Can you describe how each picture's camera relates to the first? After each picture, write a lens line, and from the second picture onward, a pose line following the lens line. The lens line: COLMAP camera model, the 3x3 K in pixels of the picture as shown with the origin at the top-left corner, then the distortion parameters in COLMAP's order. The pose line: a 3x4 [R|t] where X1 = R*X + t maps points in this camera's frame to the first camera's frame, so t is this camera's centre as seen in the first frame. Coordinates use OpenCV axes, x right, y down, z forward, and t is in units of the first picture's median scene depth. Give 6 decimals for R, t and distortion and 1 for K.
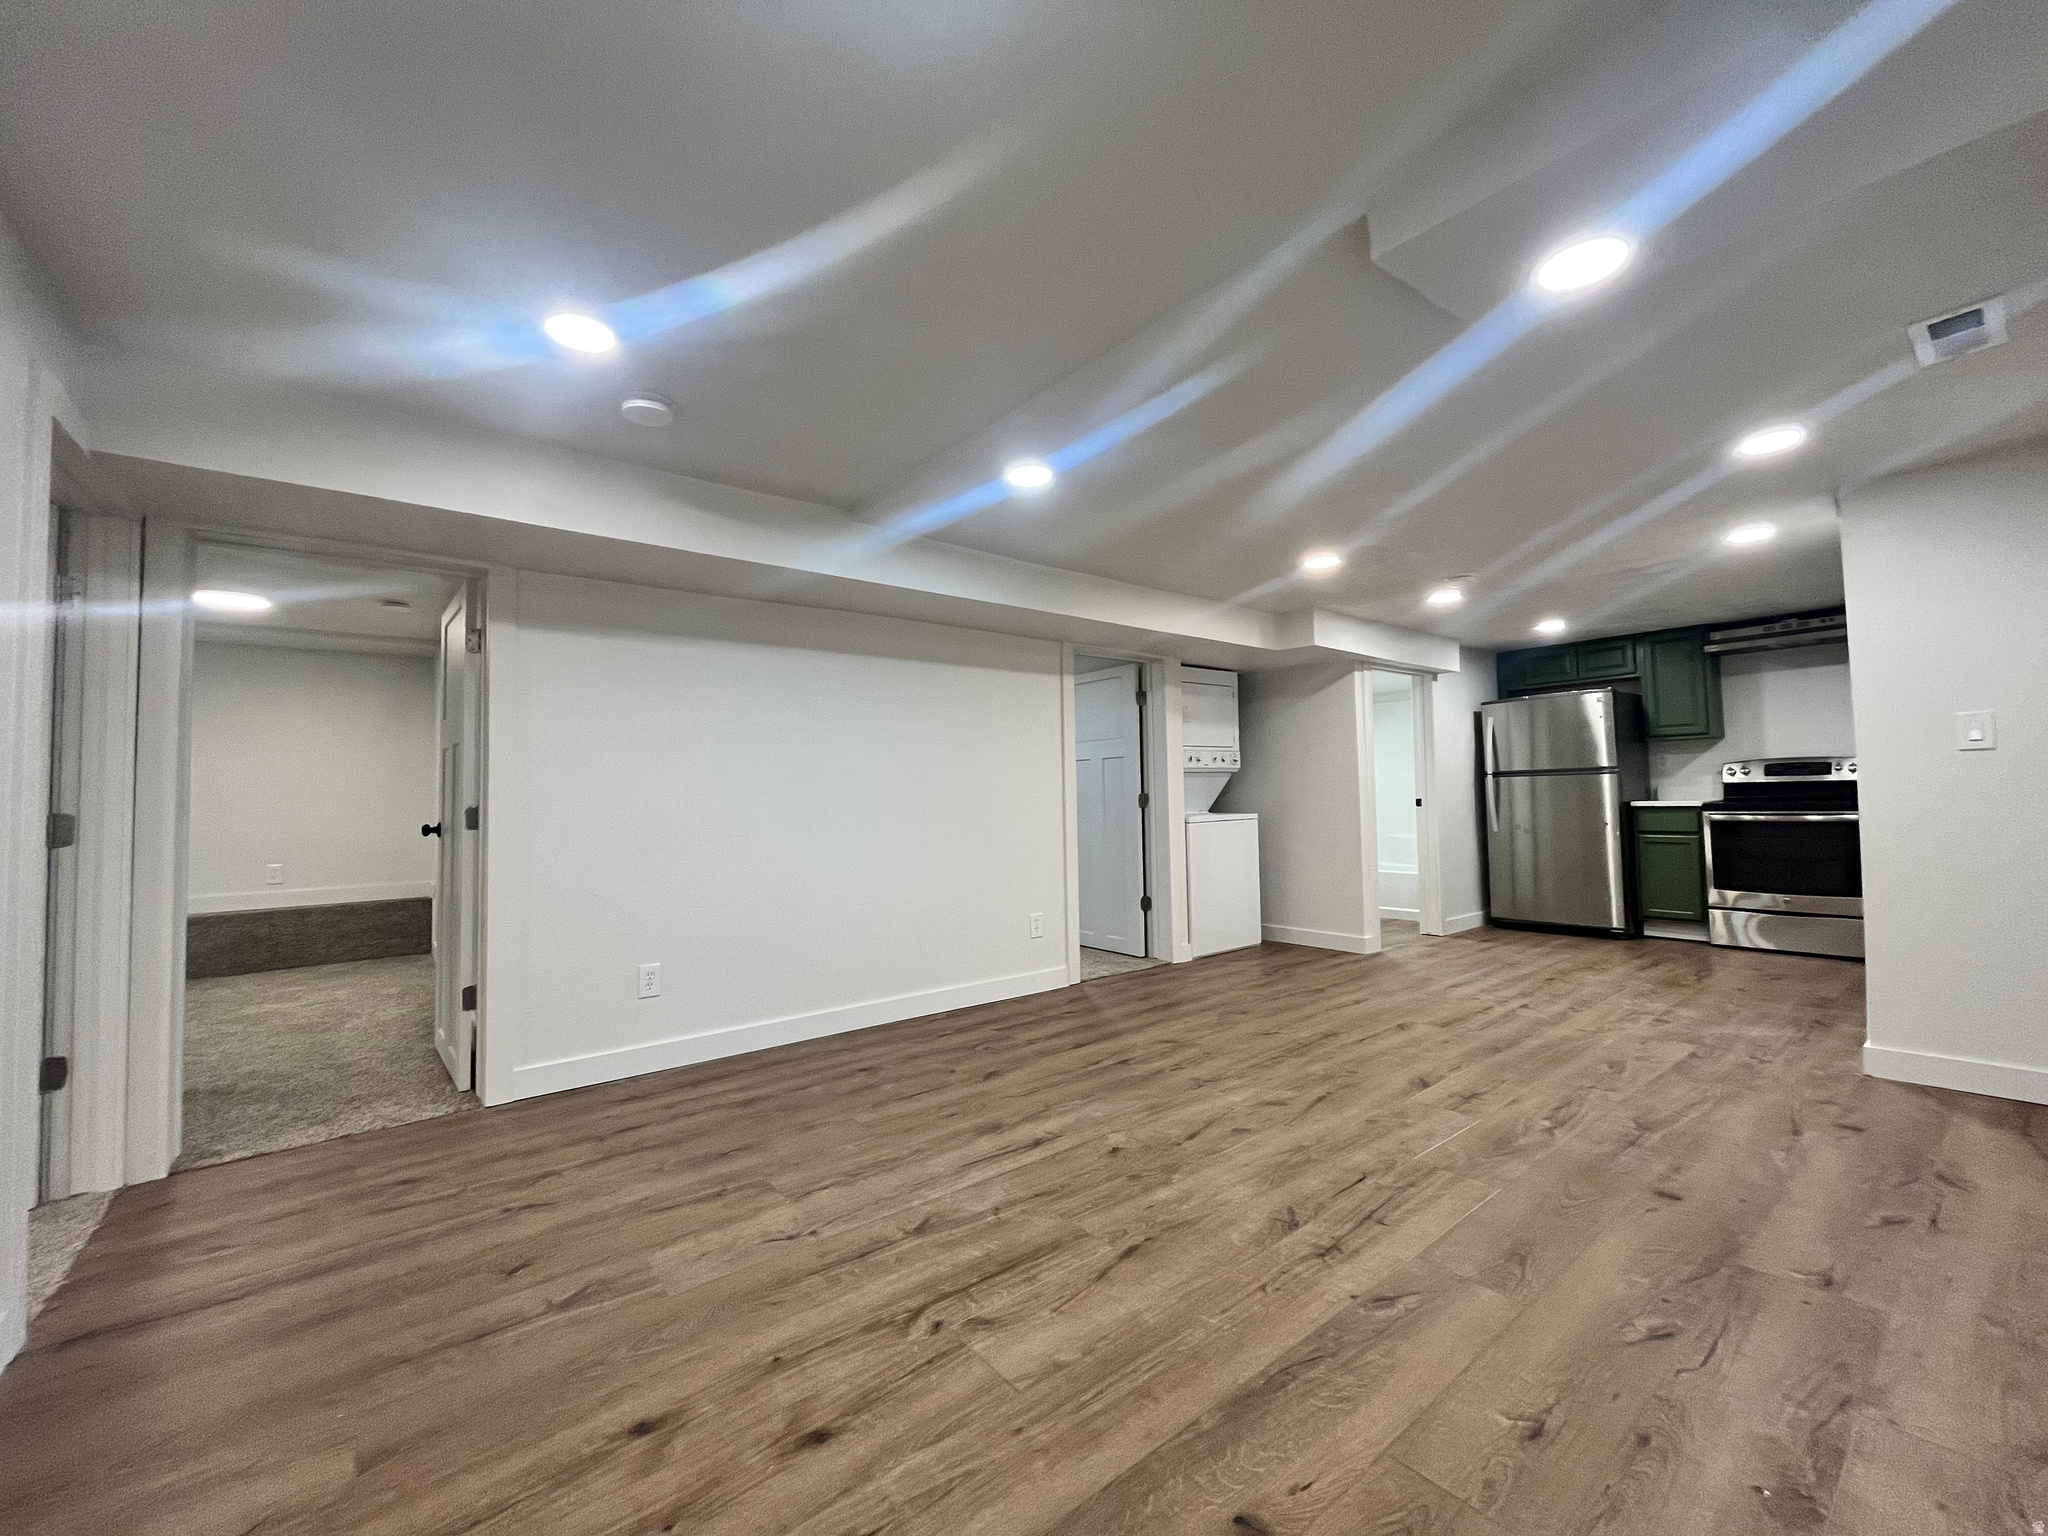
lens RADIAL K [[831.8, 0, 1011.8], [0, 831.8, 764.4], [0, 0, 1]] dist [-0.072936, 0.065314]
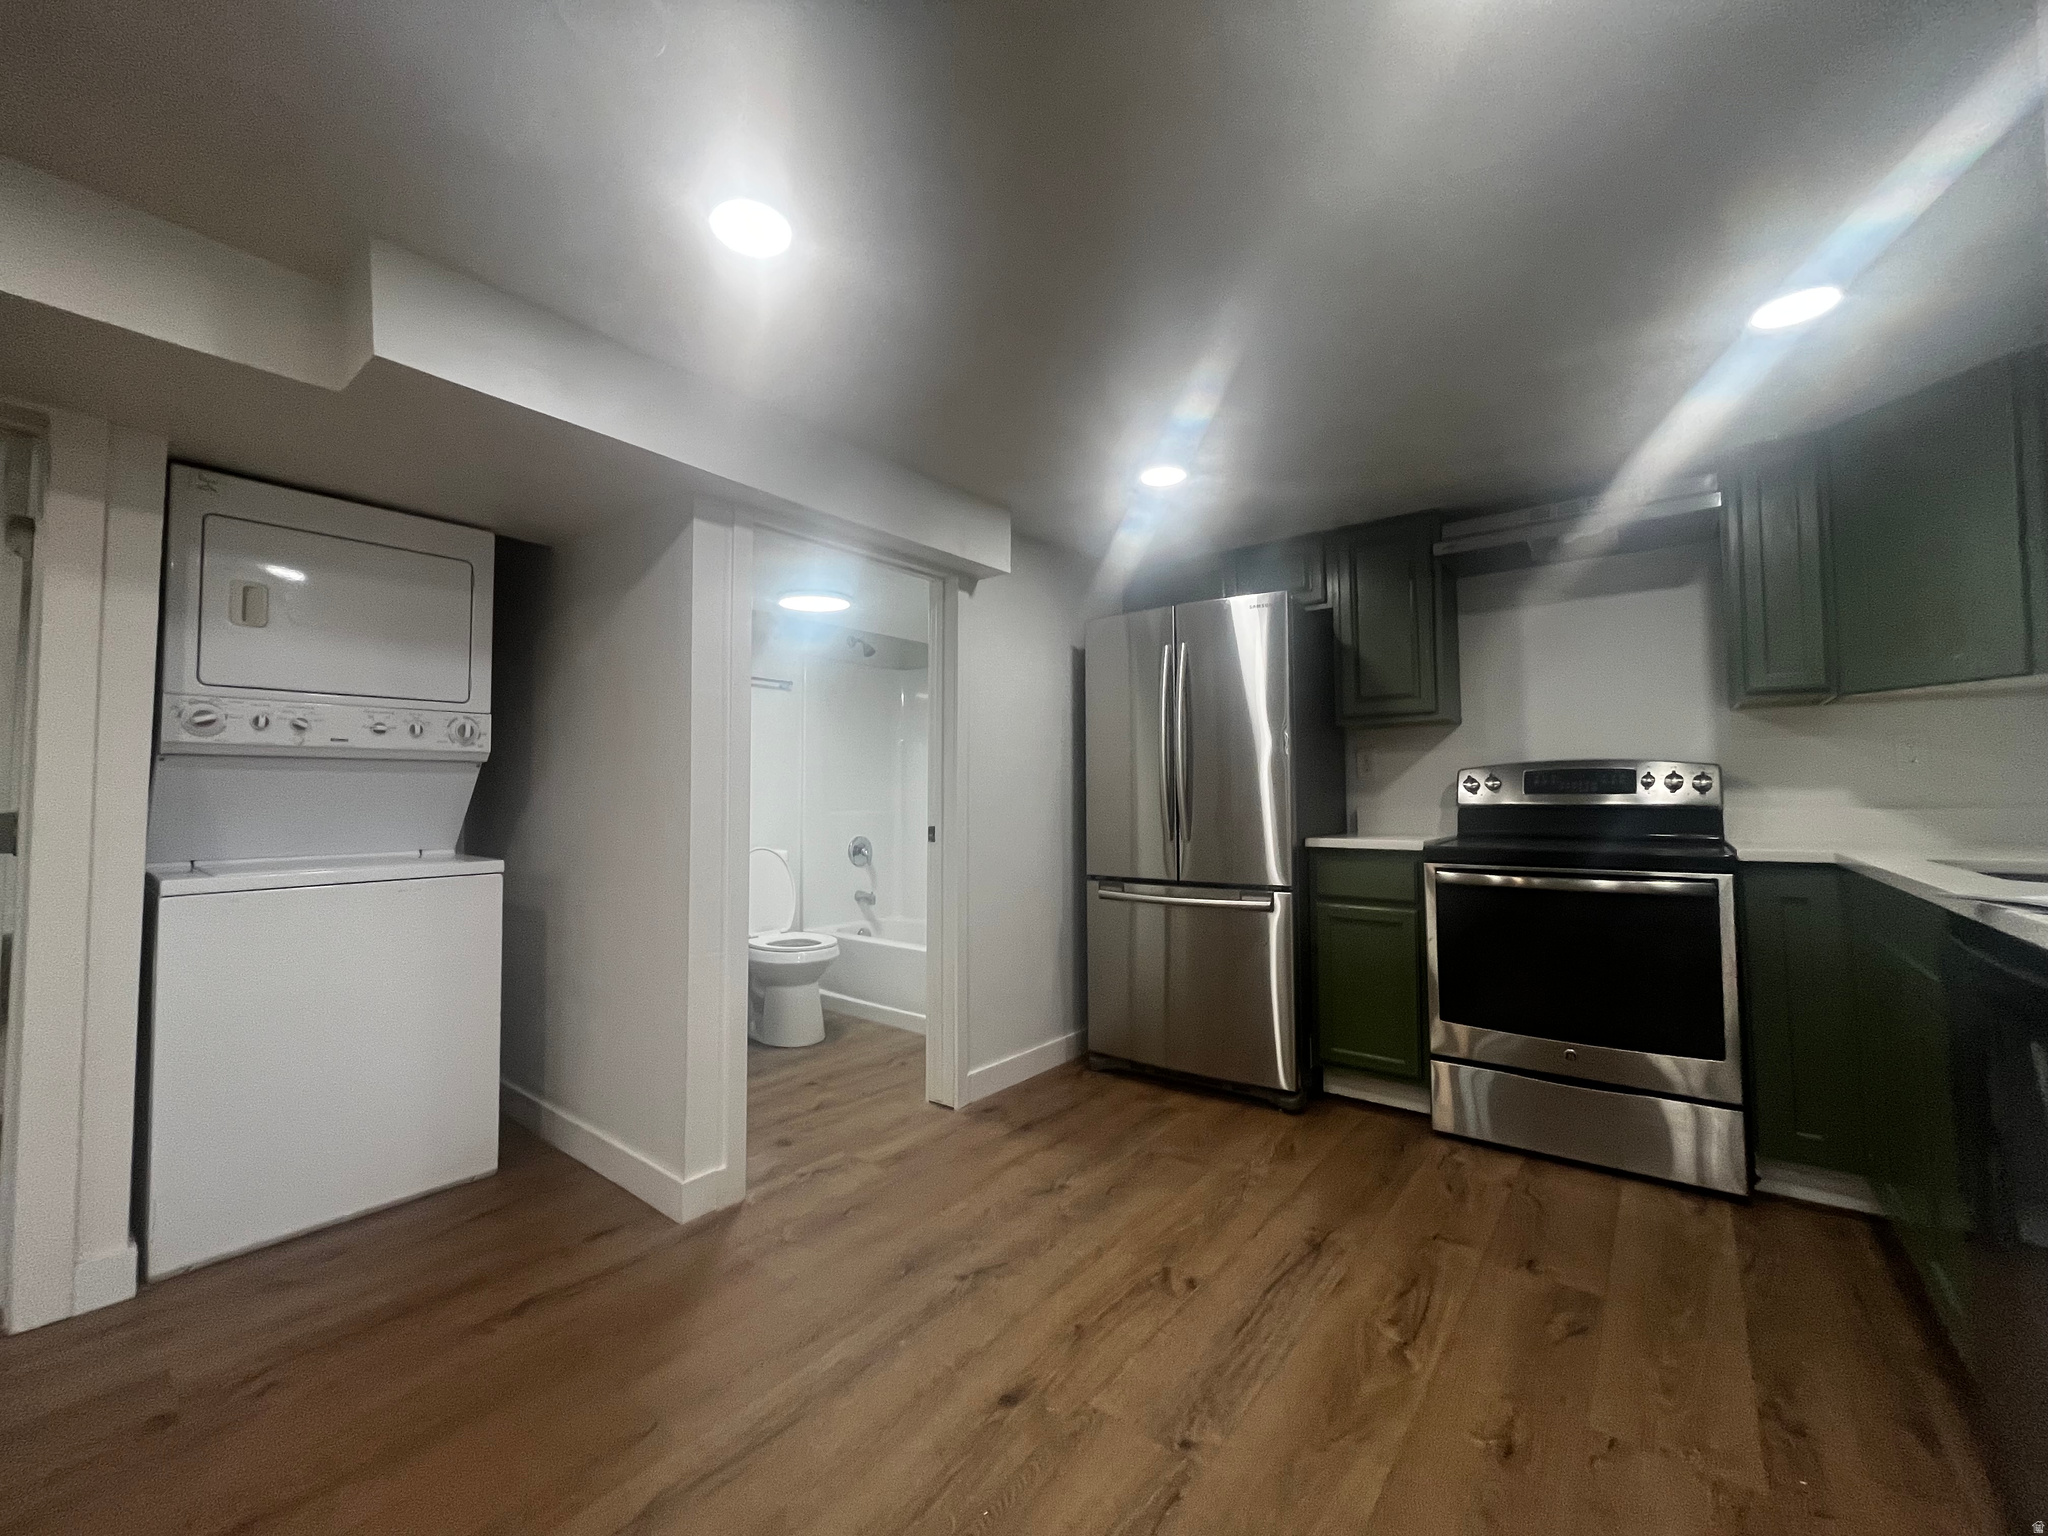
lens RADIAL K [[831.8, 0, 1011.8], [0, 831.8, 764.4], [0, 0, 1]] dist [-0.072936, 0.065314]
pose [[0.973628, 0.026658, 0.226581, 0.471152], [-0.026196, 0.999644, -0.005045, 0.006220], [-0.226634, -0.001024, 0.973979, 0.552098]]
